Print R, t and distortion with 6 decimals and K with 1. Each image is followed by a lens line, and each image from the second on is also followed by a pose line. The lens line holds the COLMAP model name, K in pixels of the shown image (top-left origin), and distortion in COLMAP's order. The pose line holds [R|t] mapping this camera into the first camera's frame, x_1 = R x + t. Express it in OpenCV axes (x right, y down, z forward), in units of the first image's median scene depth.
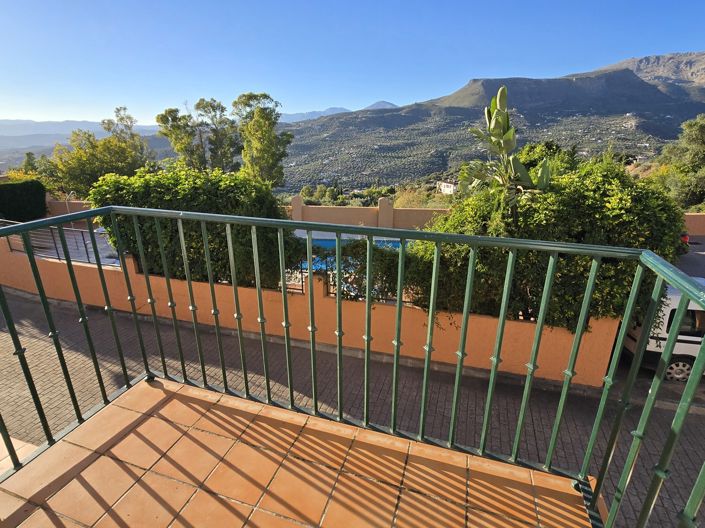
lens RADIAL K [[371.9, 0, 351.3], [0, 371.9, 263.1], [0, 0, 1]] dist [-0.003125, -0.000378]
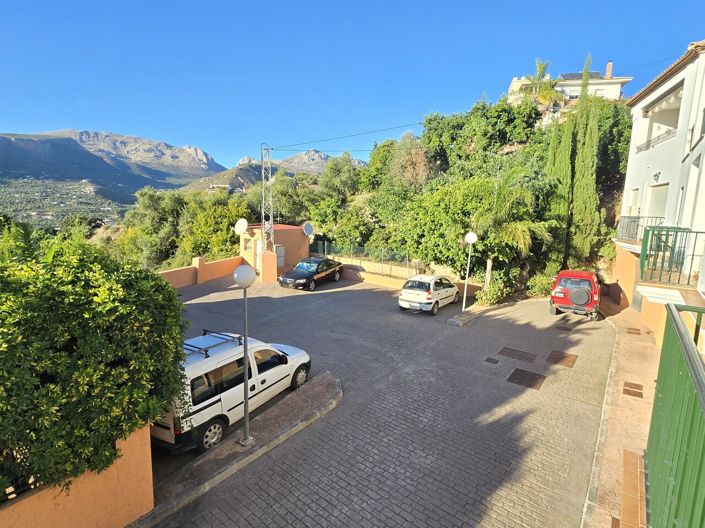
lens RADIAL K [[371.9, 0, 348.5], [0, 371.9, 258.1], [0, 0, 1]] dist [-0.003125, -0.000378]
pose [[0.345609, -0.120015, 0.930672, 0.152953], [0.280242, 0.959727, 0.019693, -0.099853], [-0.895555, 0.254007, 0.365324, 0.211195]]
